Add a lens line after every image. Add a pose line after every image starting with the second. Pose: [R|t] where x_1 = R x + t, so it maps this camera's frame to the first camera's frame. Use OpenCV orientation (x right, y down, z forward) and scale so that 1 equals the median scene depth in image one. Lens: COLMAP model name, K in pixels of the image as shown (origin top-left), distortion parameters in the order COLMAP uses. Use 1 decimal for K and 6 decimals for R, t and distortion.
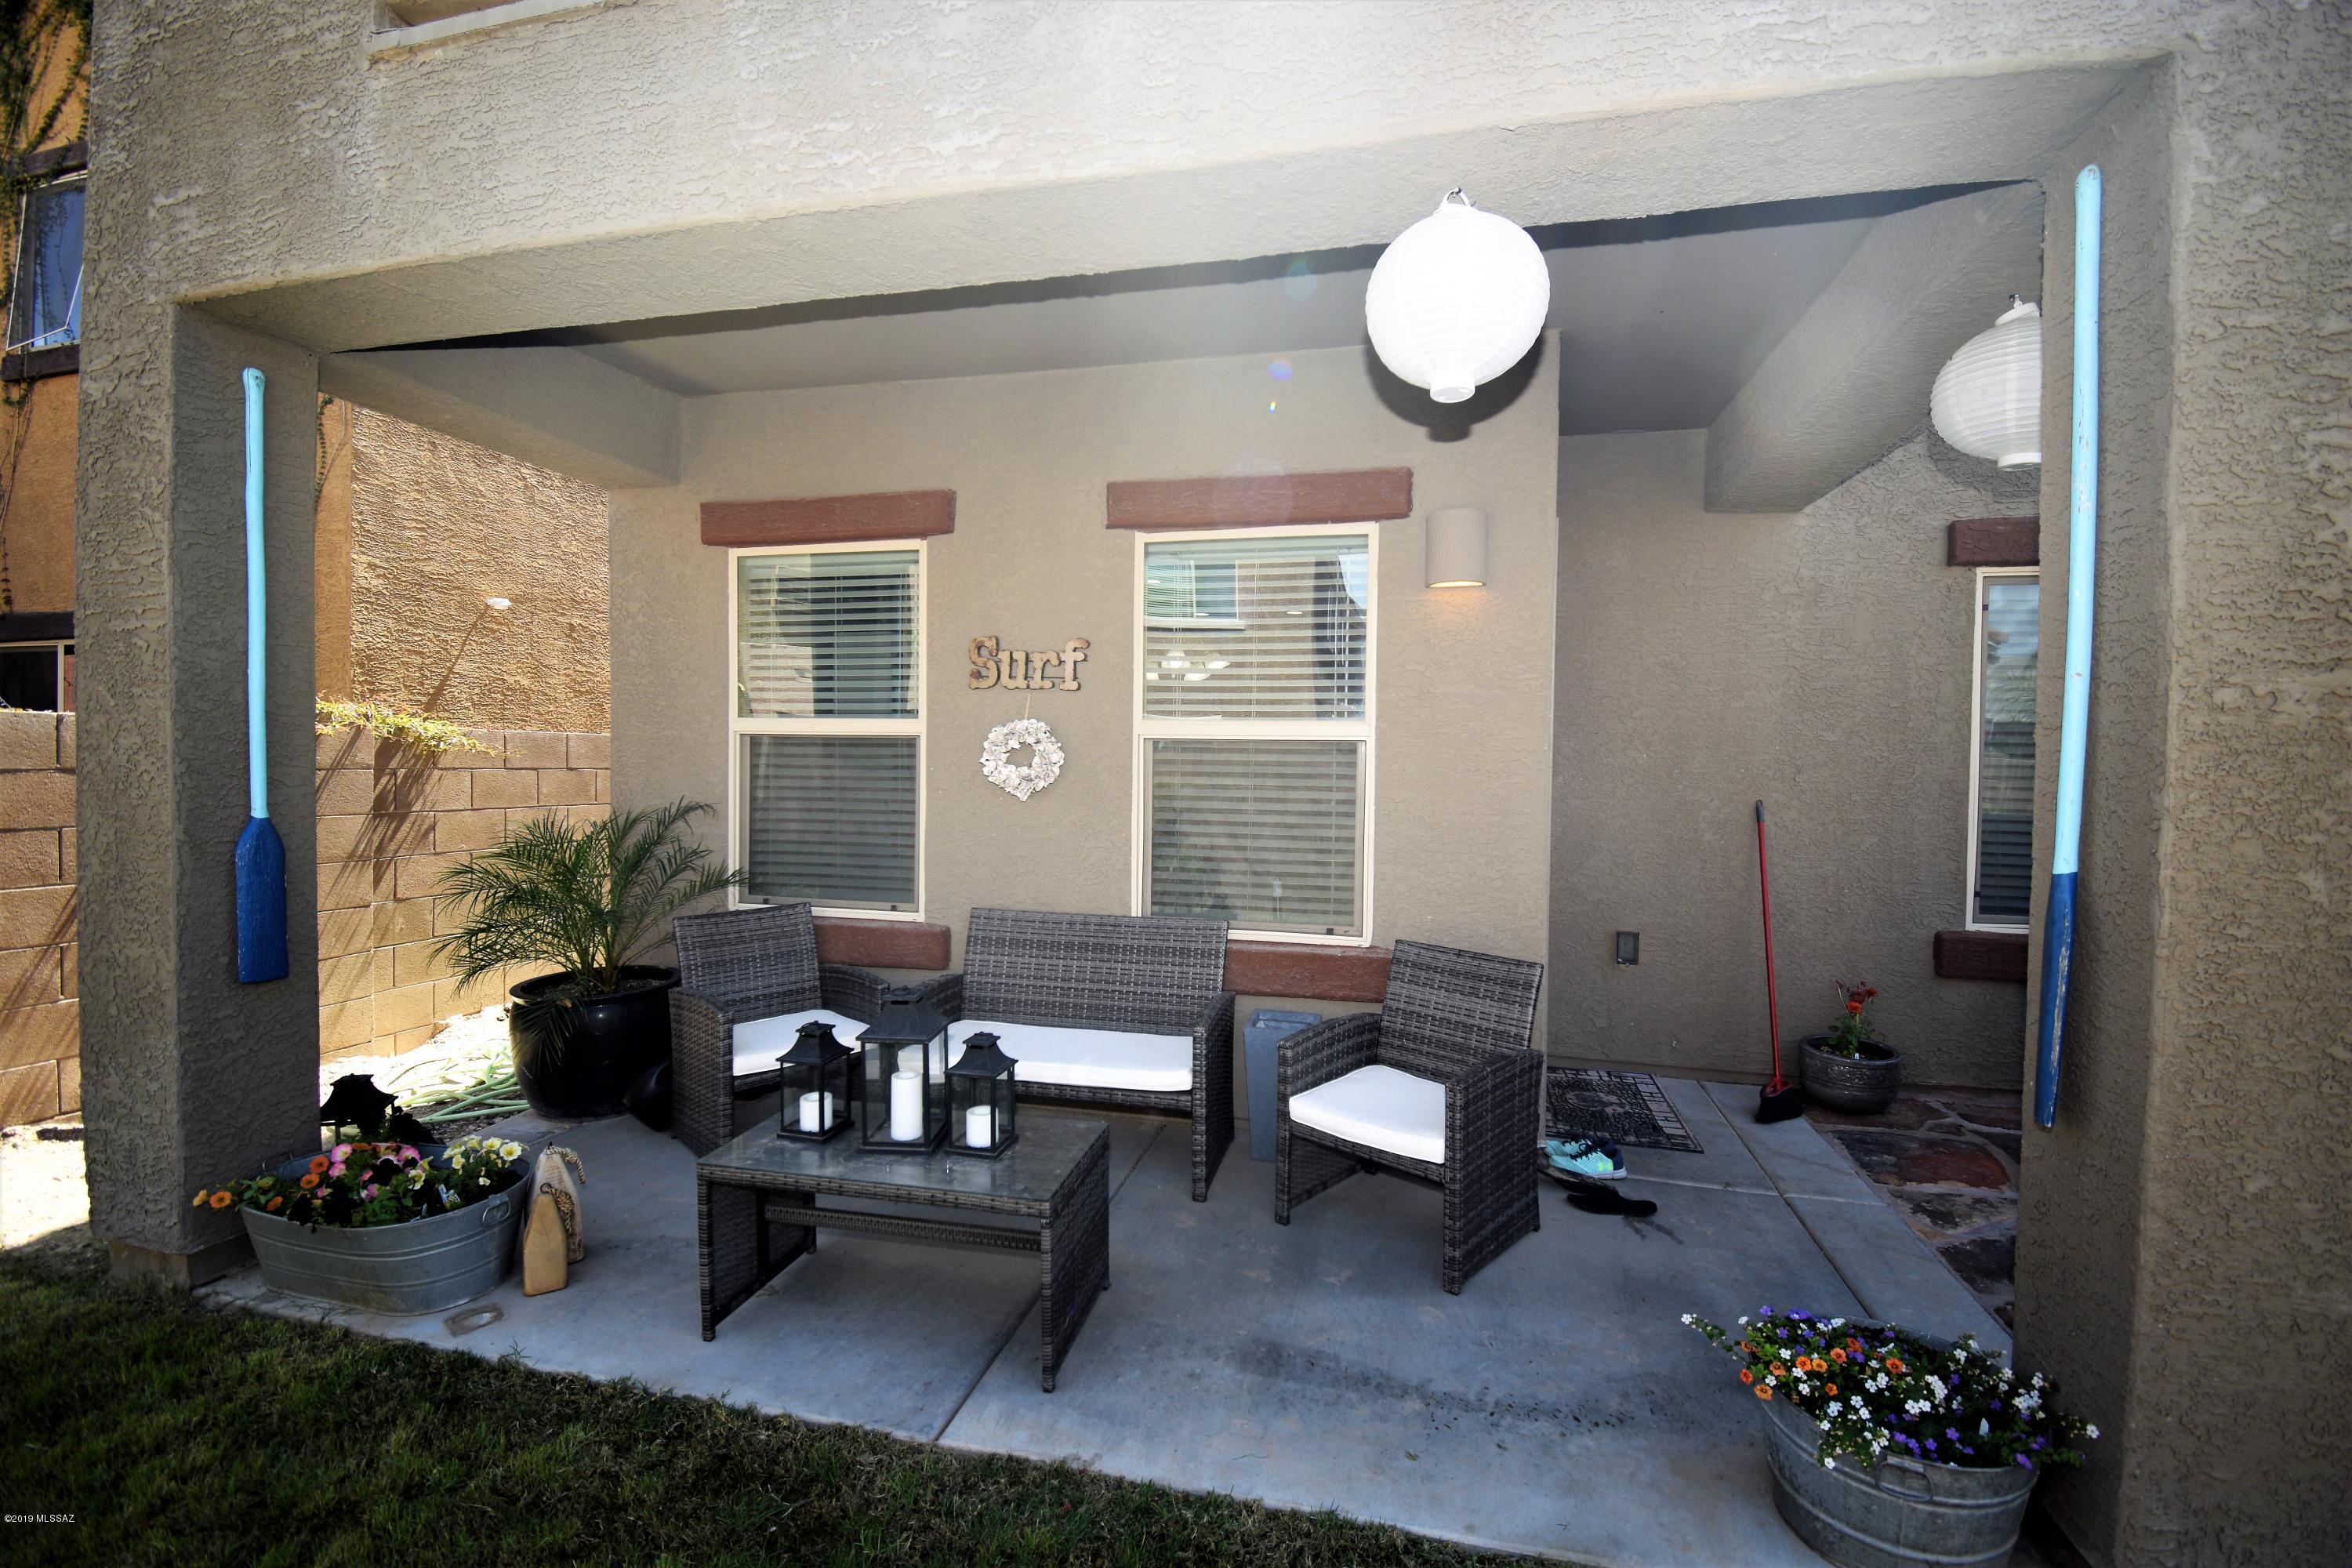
lens RADIAL K [[1035.4, 0, 1187.7], [0, 1035.4, 786.9], [0, 0, 1]] dist [0.022626, -0.027379]
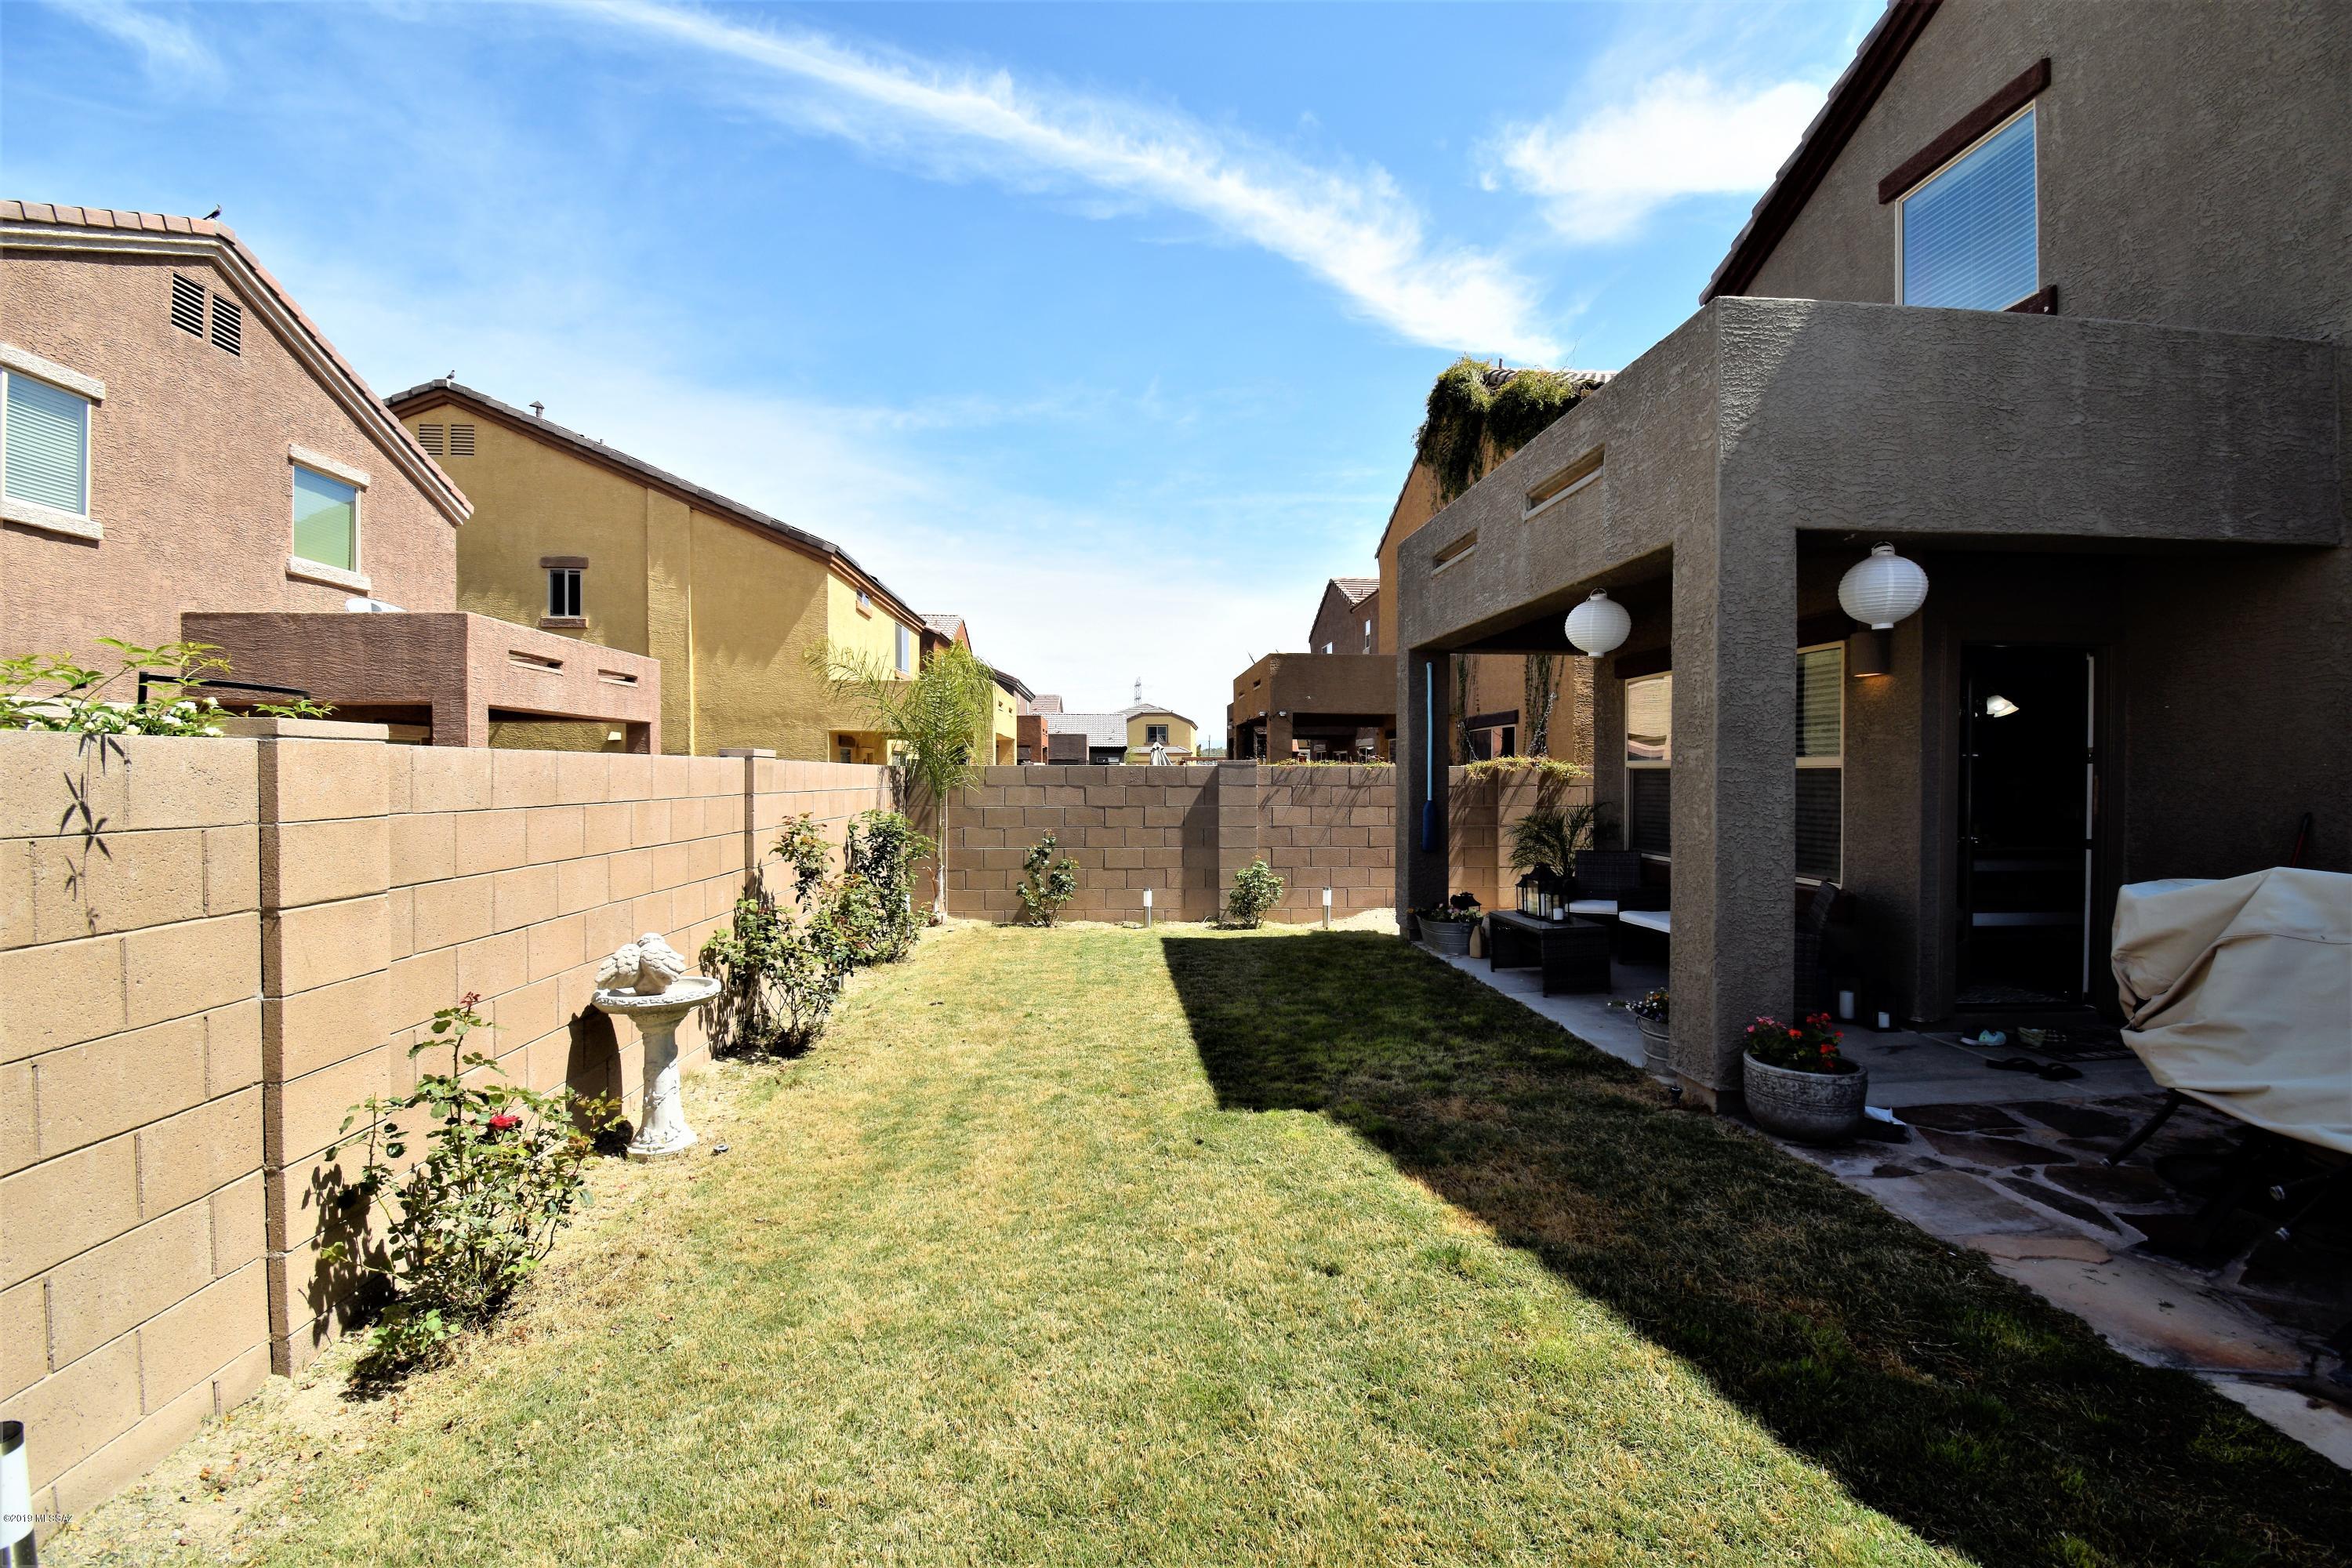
lens RADIAL K [[1035.4, 0, 1187.7], [0, 1035.4, 786.9], [0, 0, 1]] dist [0.022626, -0.027379]
pose [[0.309149, -0.002789, -0.951010, 1.190956], [-0.000947, 0.999994, -0.003241, -0.010173], [0.951013, 0.001902, 0.309144, -0.451933]]
